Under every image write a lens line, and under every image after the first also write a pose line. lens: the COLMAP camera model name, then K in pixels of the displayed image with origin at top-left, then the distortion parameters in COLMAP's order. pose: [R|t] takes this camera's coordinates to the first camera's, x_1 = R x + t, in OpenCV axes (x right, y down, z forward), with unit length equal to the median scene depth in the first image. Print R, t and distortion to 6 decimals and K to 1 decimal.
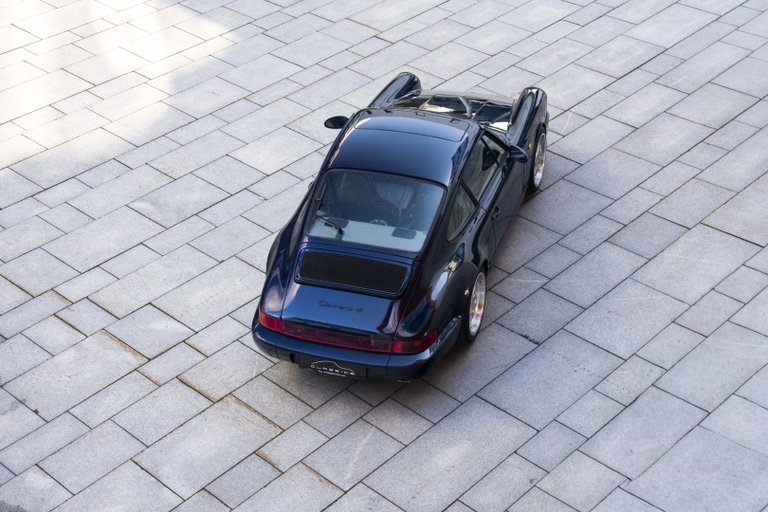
lens RADIAL K [[1263.6, 0, 385.9], [0, 1263.6, 256.7], [0, 0, 1]] dist [0.225282, 0.000000]
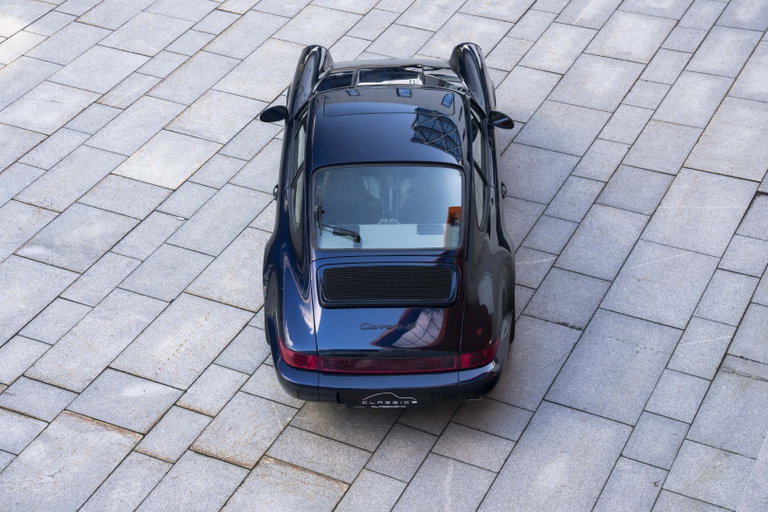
lens RADIAL K [[1446.9, 0, 379.7], [0, 1446.9, 255.1], [0, 0, 1]] dist [0.311226, 0.000000]
pose [[0.954519, -0.165749, 0.247831, -0.237091], [0.164467, 0.986039, 0.026017, -0.028867], [-0.248683, 0.015926, 0.968454, 0.058482]]
